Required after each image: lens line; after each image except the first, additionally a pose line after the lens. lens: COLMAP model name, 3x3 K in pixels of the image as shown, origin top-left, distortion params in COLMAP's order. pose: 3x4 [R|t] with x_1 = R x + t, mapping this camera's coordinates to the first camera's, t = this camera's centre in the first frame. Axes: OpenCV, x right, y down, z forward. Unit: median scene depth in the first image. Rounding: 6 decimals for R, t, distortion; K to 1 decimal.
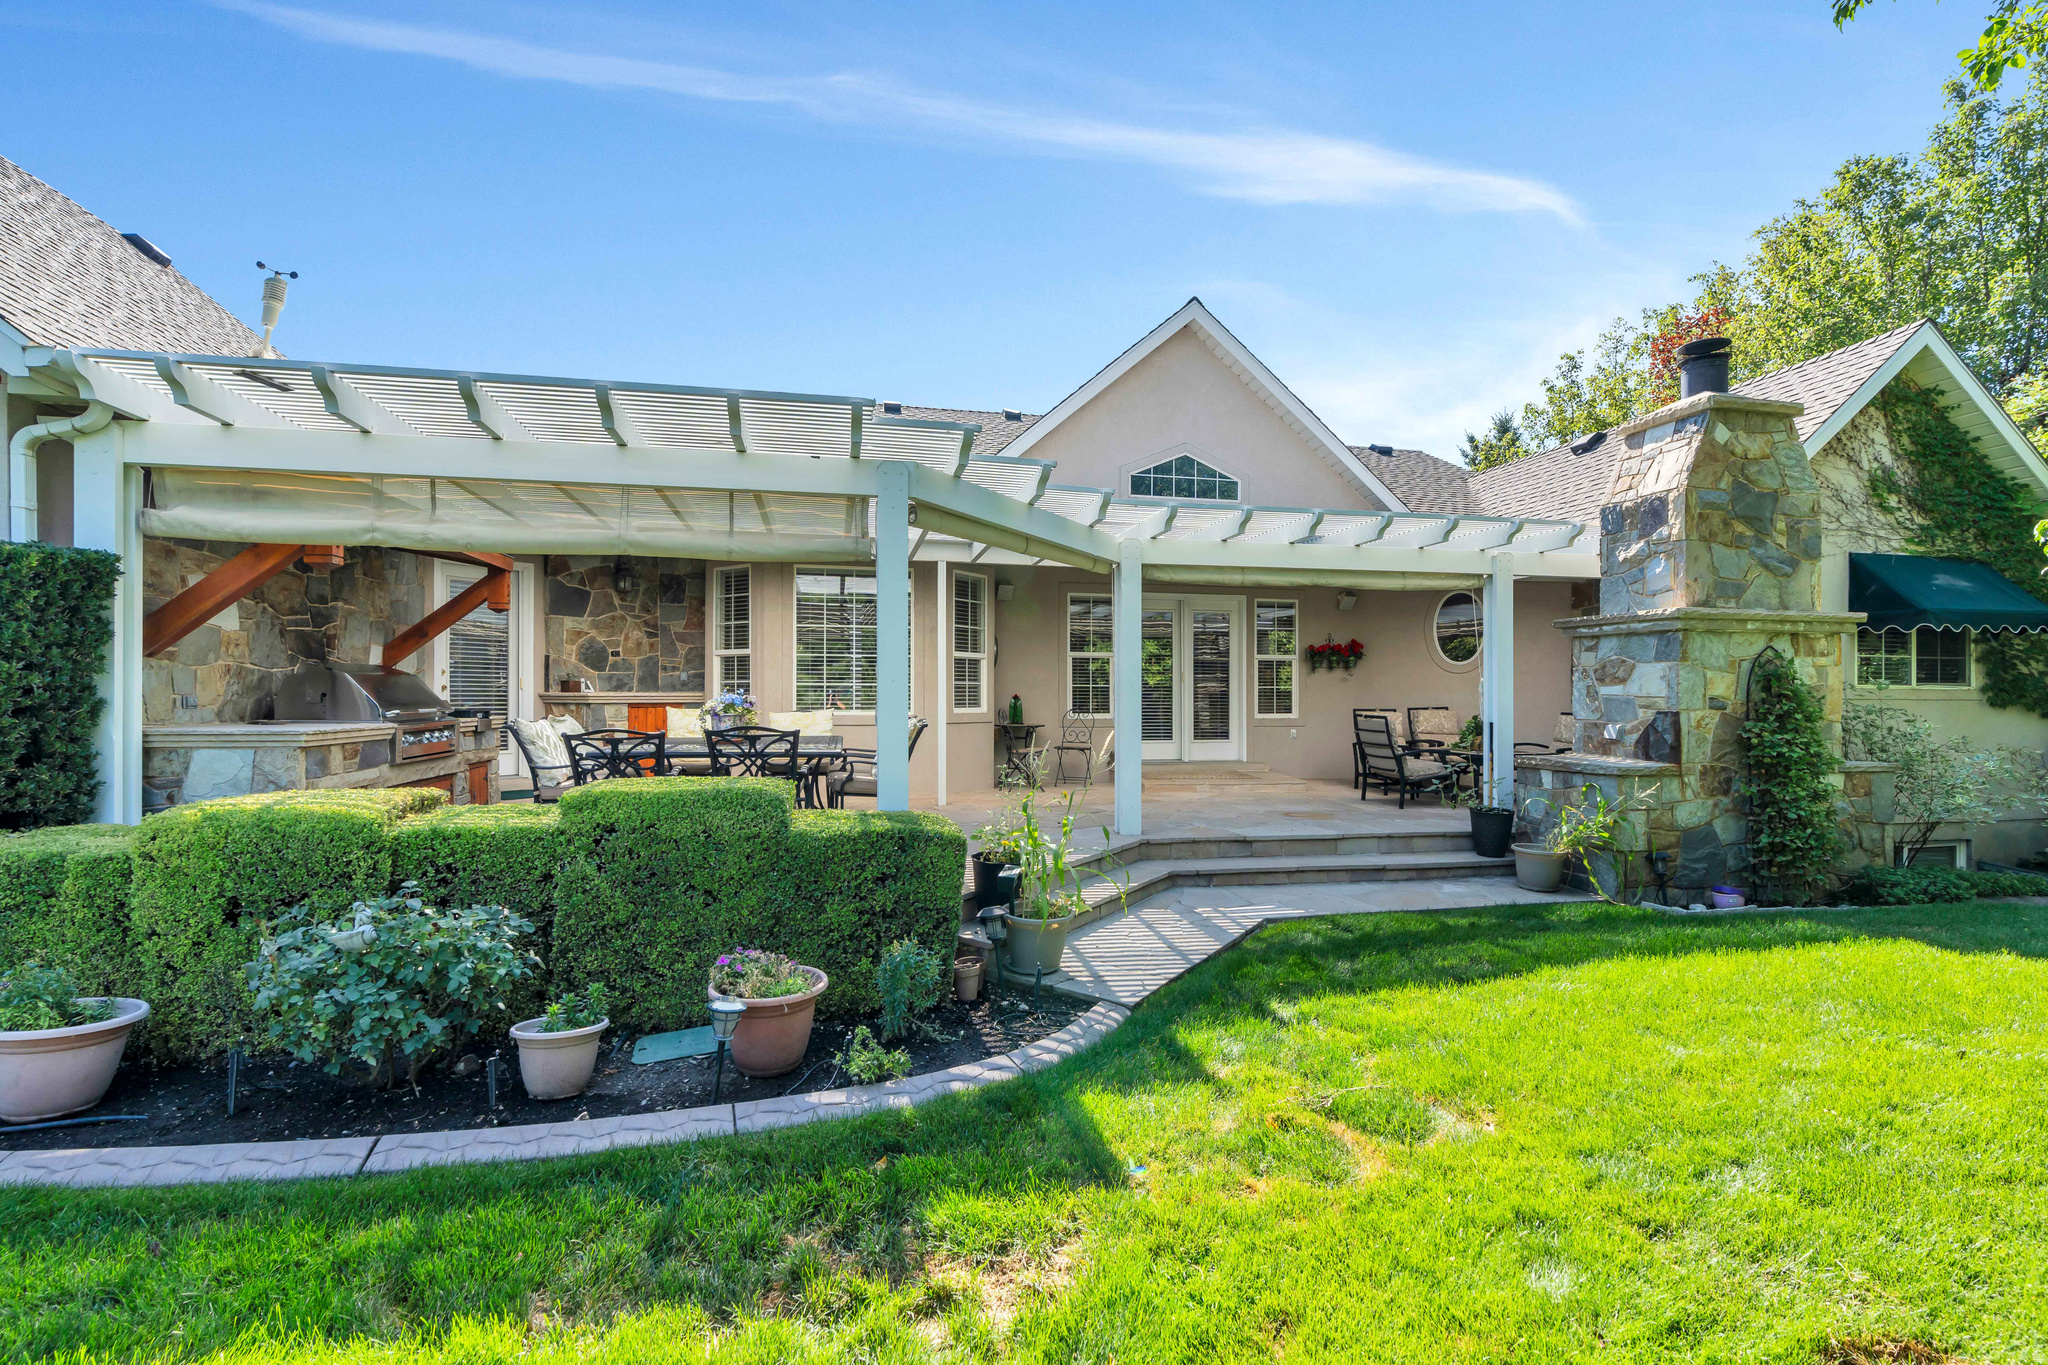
lens RADIAL K [[944.2, 0, 1025.4], [0, 944.2, 693.0], [0, 0, 1]] dist [-0.003790, 0.000526]
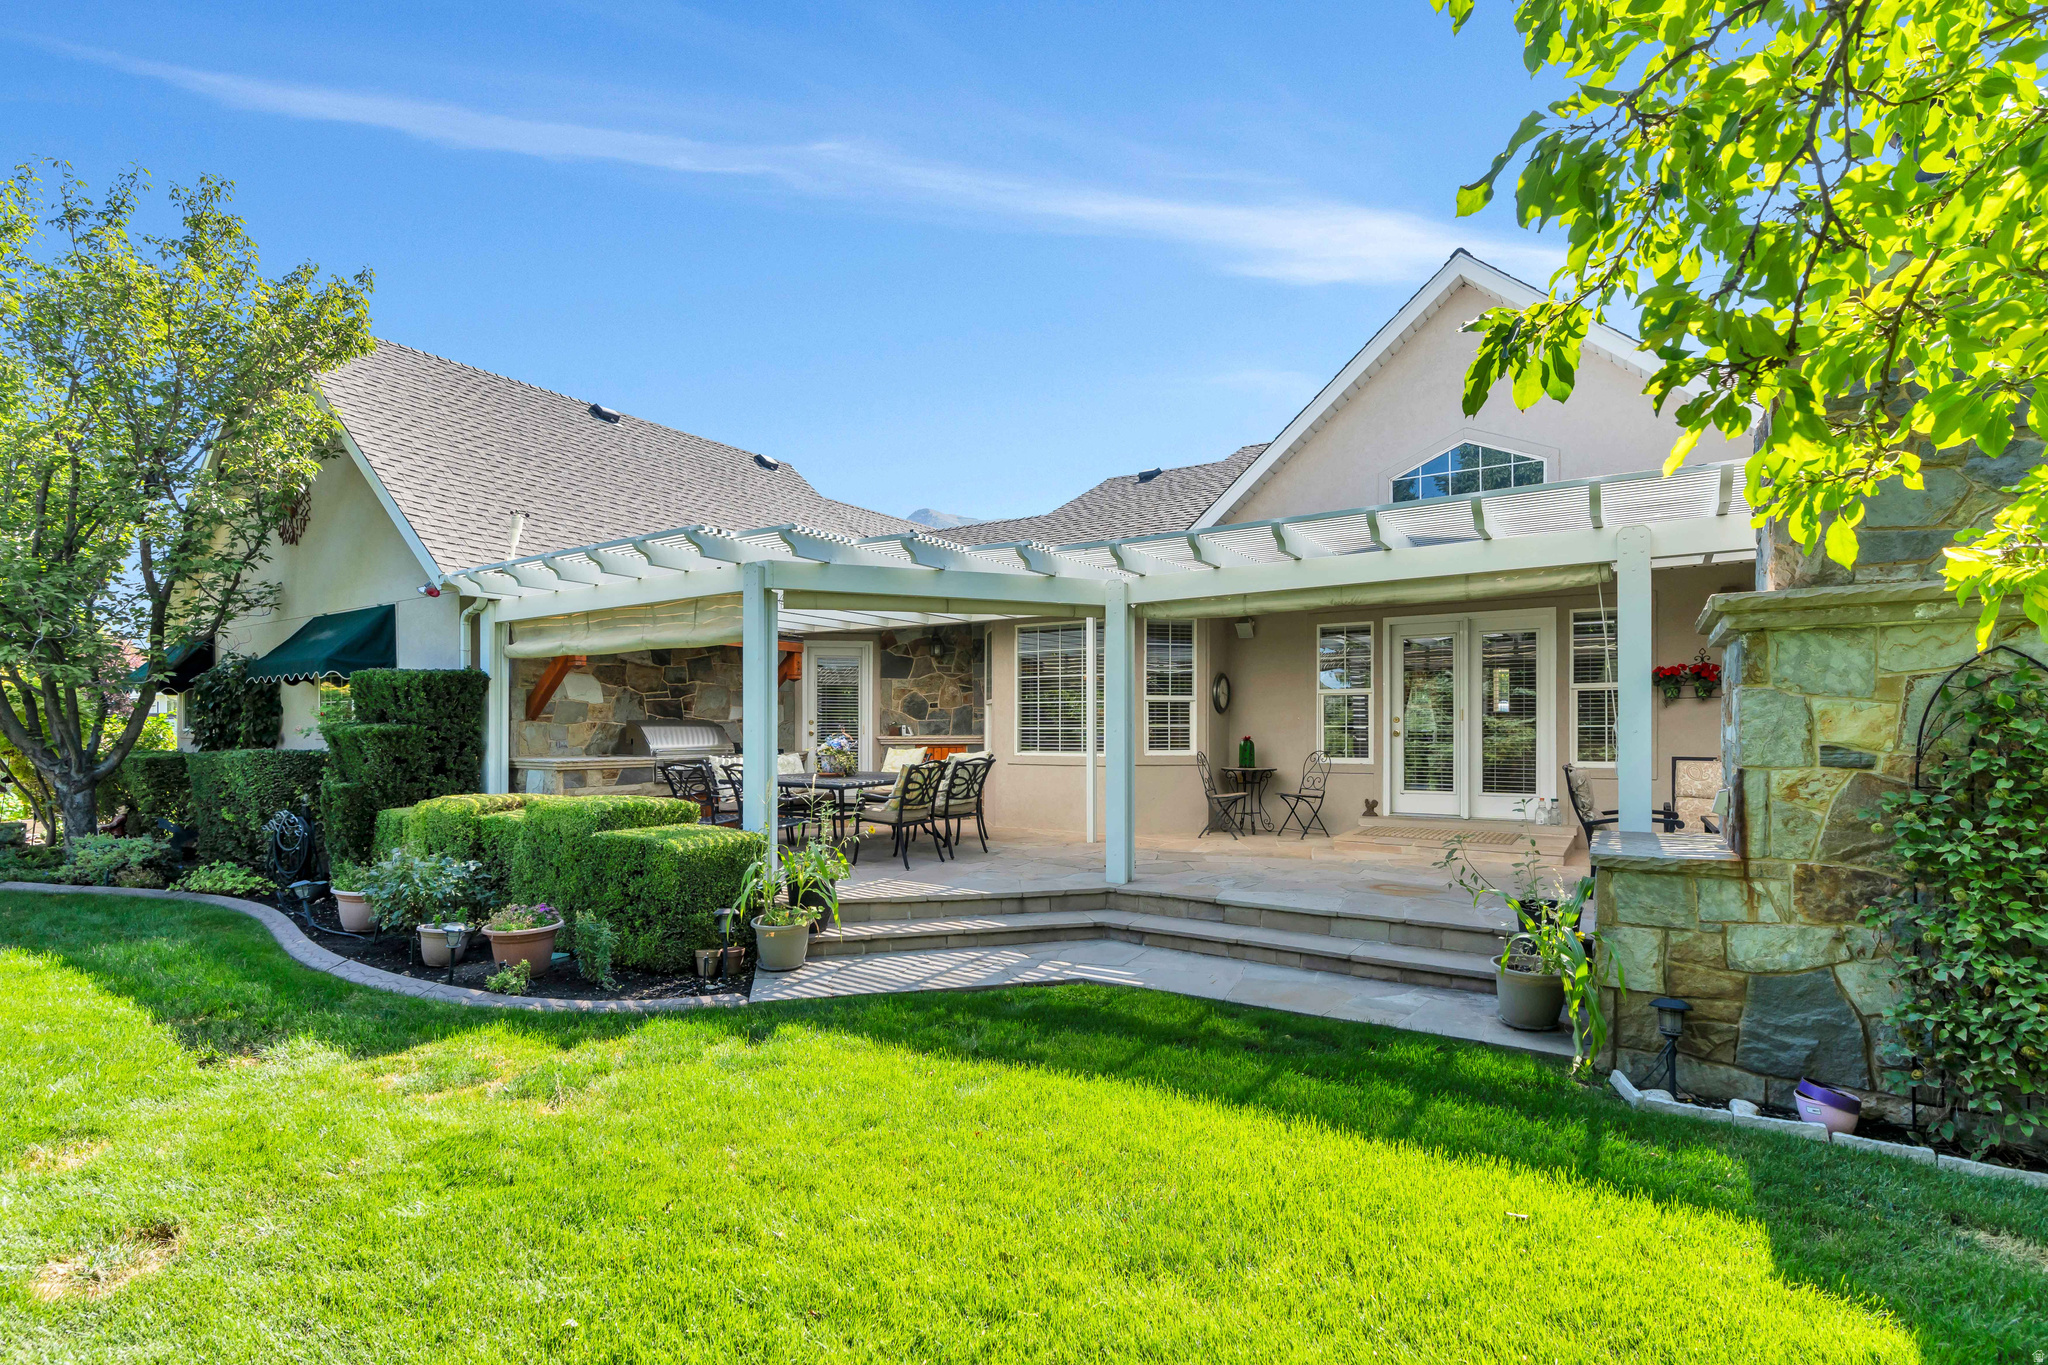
lens RADIAL K [[944.2, 0, 1051.9], [0, 944.2, 727.4], [0, 0, 1]] dist [-0.003790, 0.000526]
pose [[0.708234, -0.007435, -0.705938, 0.787347], [0.005537, 0.999972, -0.004977, -0.006180], [0.705956, -0.000384, 0.708256, 0.272987]]
